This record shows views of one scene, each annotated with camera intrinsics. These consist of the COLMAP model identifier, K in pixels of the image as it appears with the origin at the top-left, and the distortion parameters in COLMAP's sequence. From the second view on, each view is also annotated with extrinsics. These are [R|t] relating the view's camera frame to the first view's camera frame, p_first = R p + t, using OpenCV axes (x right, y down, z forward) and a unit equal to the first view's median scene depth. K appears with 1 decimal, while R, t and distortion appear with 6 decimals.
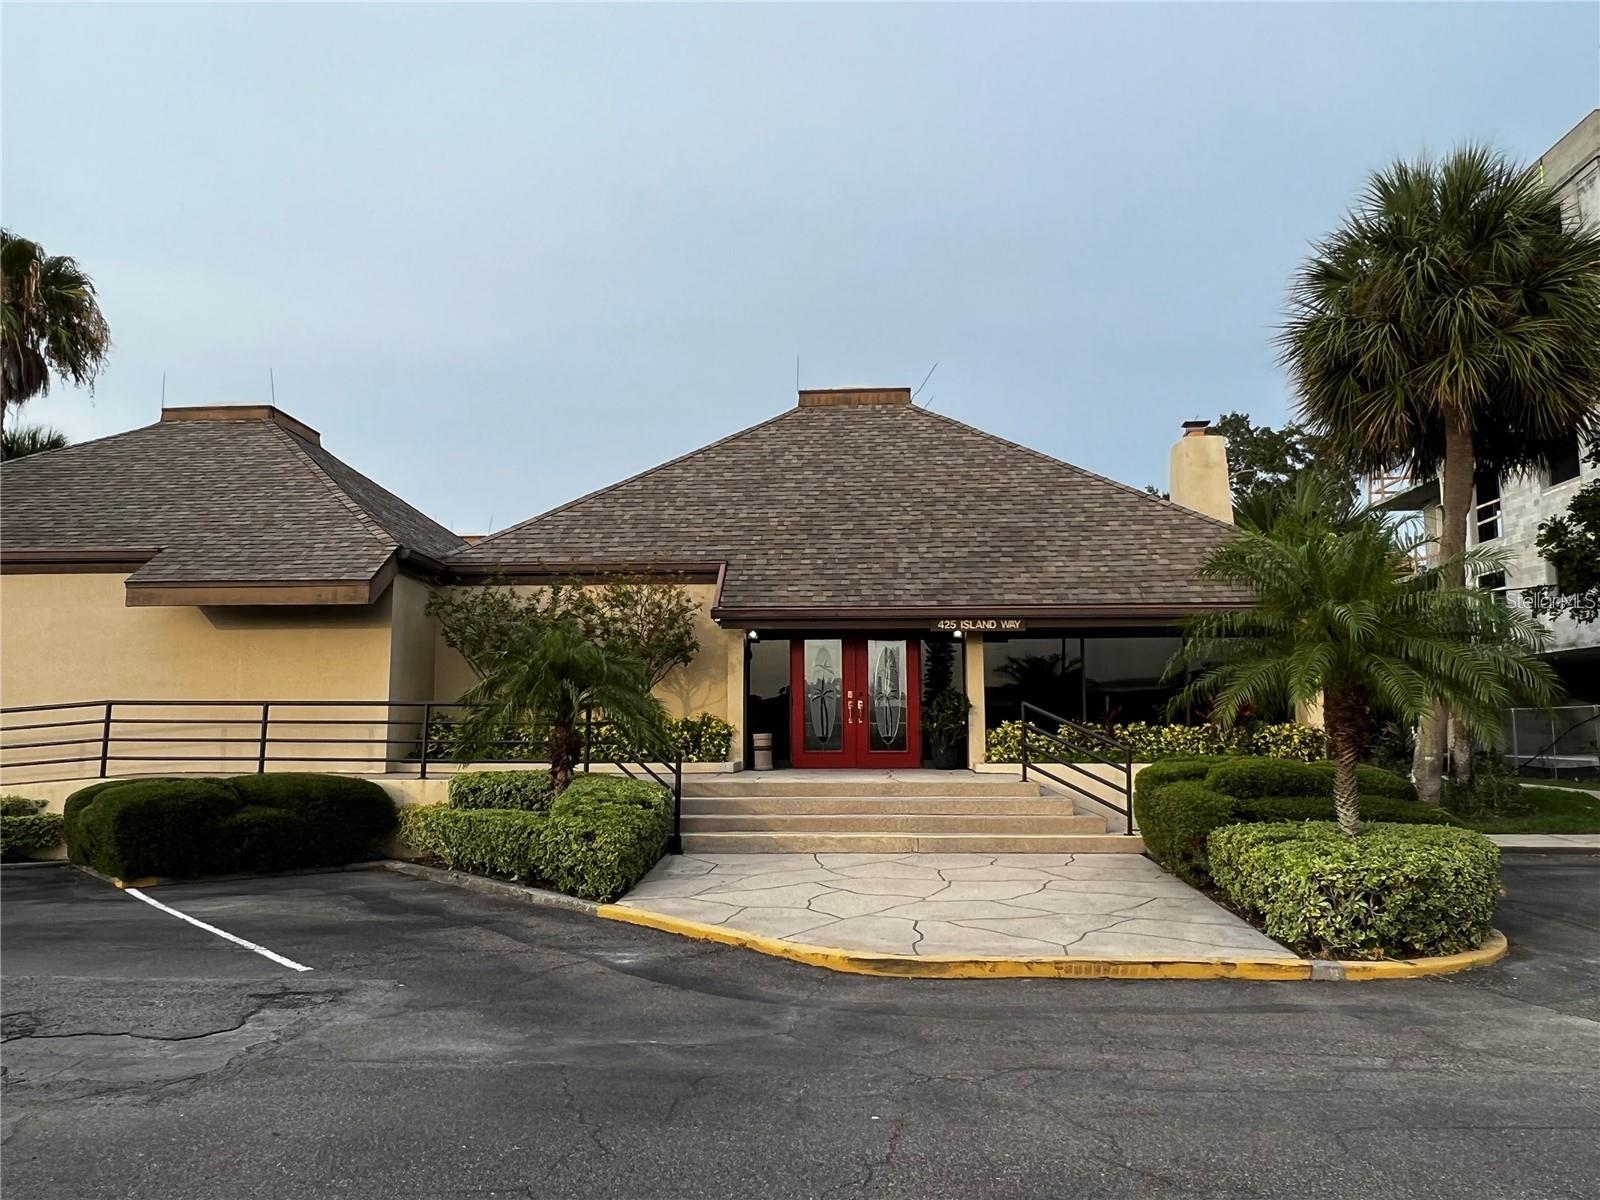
lens RADIAL K [[1172.8, 0, 799.8], [0, 1172.8, 608.6], [0, 0, 1]] dist [0.000343, 0.000158]
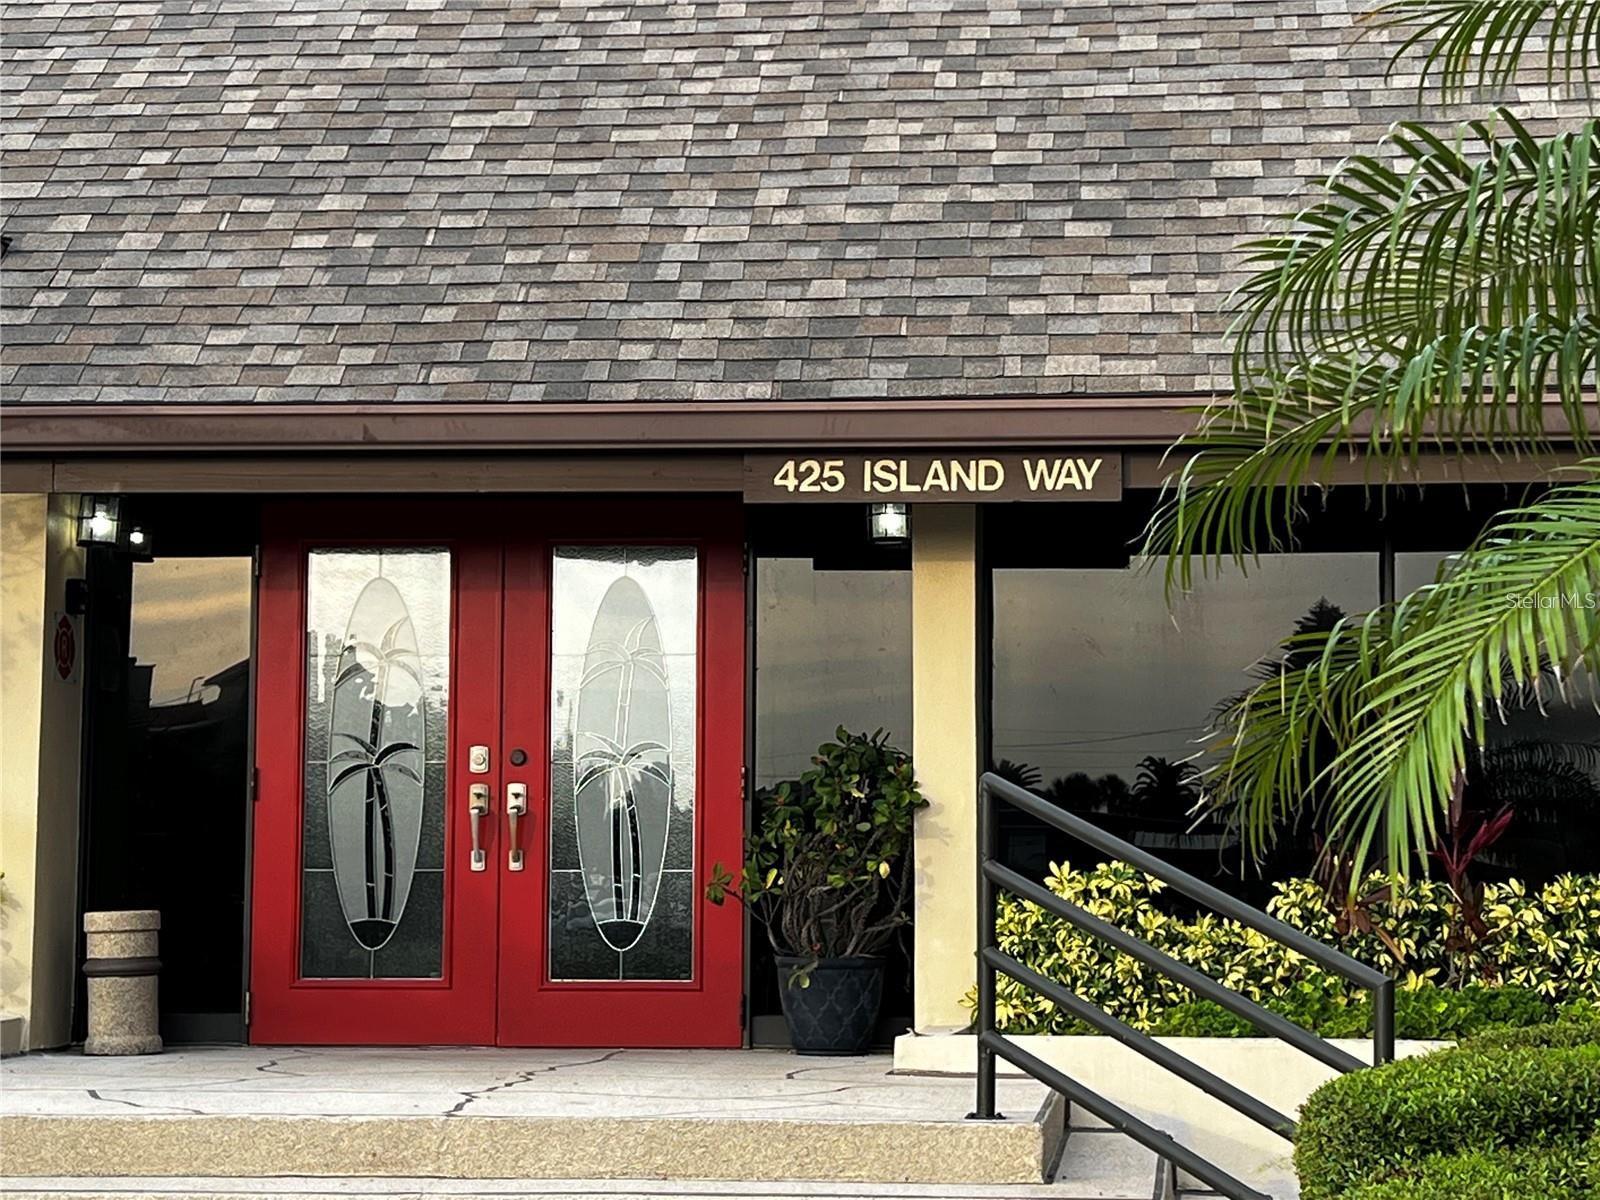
lens RADIAL K [[3387.9, 0, 800.5], [0, 3387.9, 596.5], [0, 0, 1]] dist [0.173483, 0.000000]
pose [[0.999083, 0.003078, -0.042699, 0.147842], [-0.002651, 0.999946, 0.010071, 0.030696], [0.042727, -0.009948, 0.999037, 0.265103]]
